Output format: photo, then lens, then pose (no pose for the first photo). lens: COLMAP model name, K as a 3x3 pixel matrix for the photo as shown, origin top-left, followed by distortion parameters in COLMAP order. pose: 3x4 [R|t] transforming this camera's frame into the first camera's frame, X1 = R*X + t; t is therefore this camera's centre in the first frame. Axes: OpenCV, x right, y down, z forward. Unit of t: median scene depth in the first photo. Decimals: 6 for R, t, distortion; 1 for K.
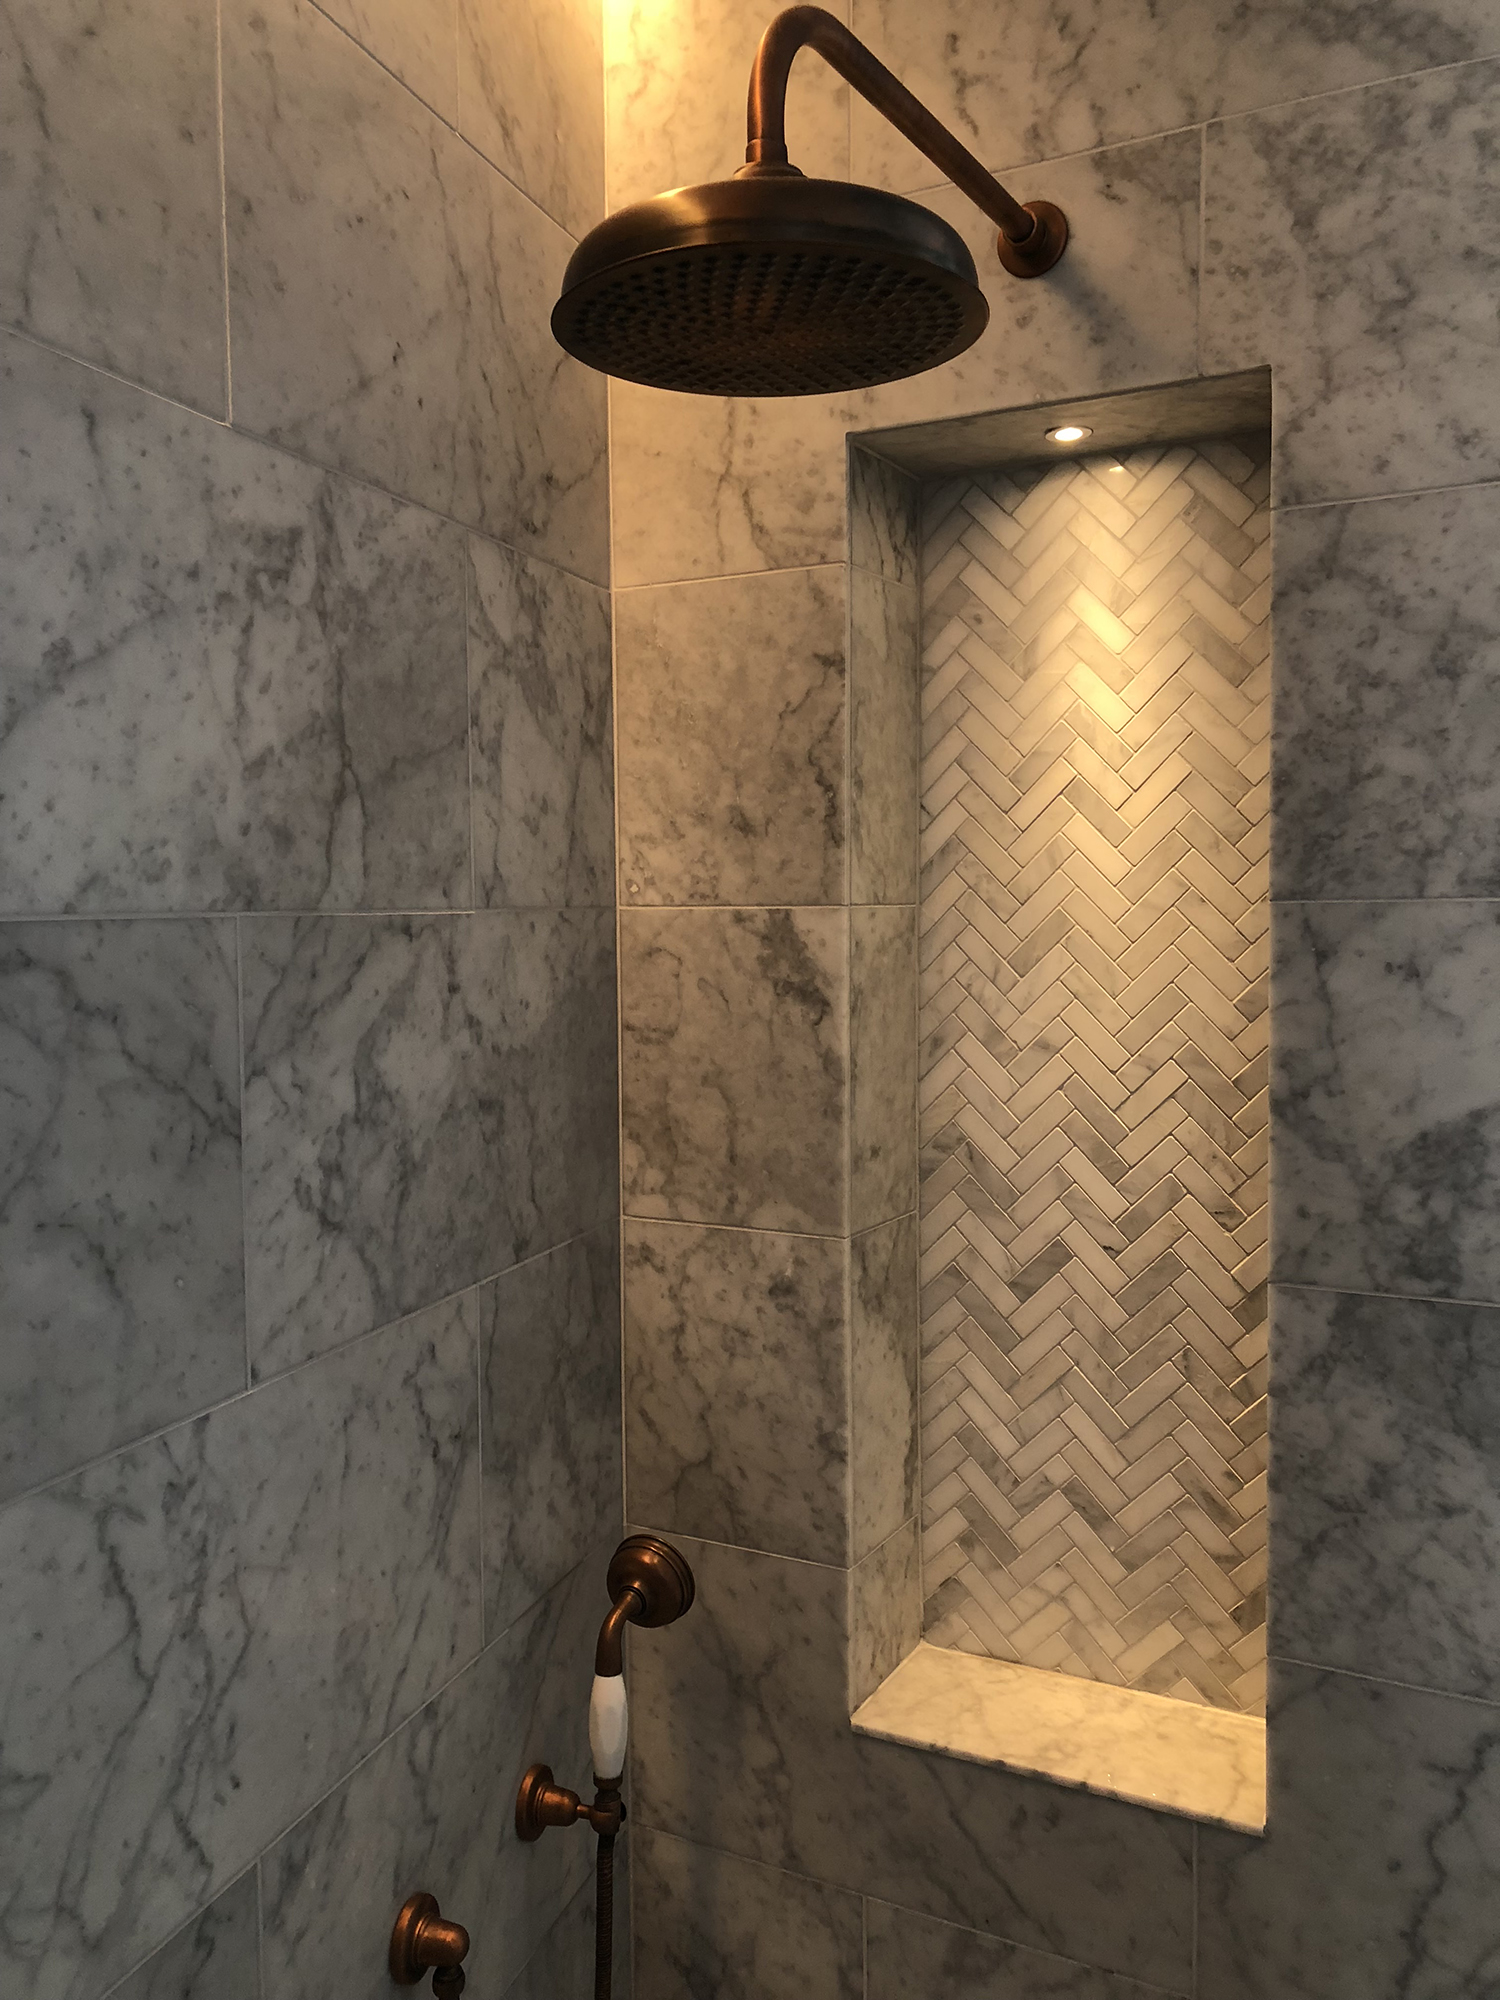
lens RADIAL K [[1669.6, 0, 769.4], [0, 1669.6, 994.0], [0, 0, 1]] dist [0.033031, -0.050952]
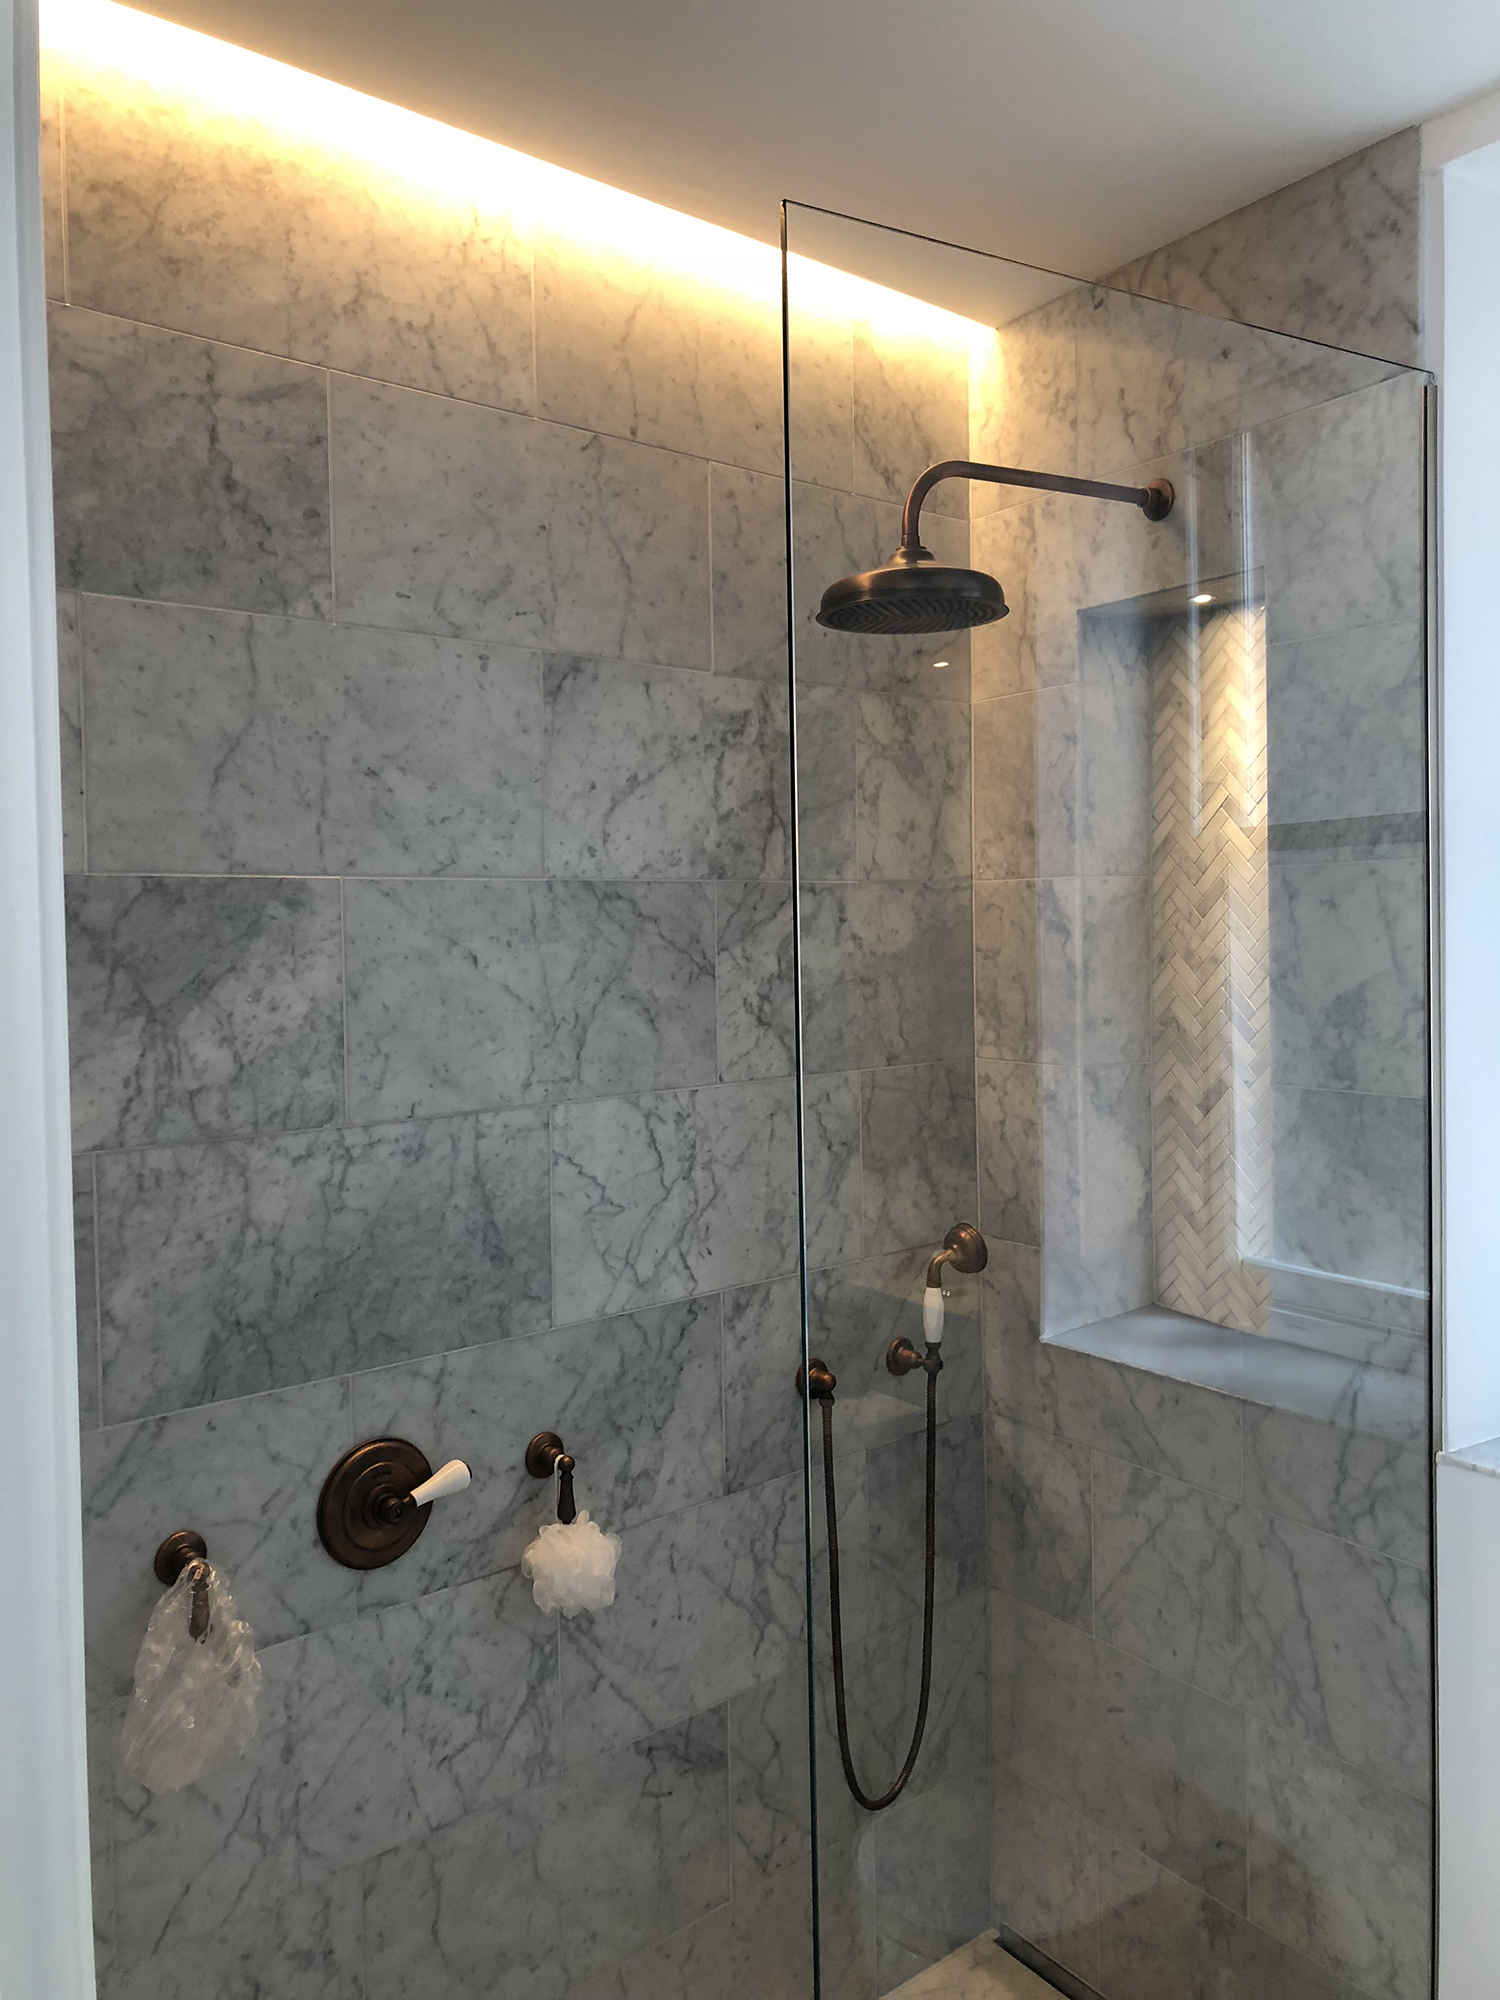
lens RADIAL K [[1669.6, 0, 748.8], [0, 1669.6, 999.3], [0, 0, 1]] dist [0.033031, -0.050952]
pose [[0.880345, 0.013822, -0.474133, 0.654379], [-0.015323, 0.999882, 0.000699, 0.091159], [0.474087, 0.006650, 0.880453, -0.809210]]
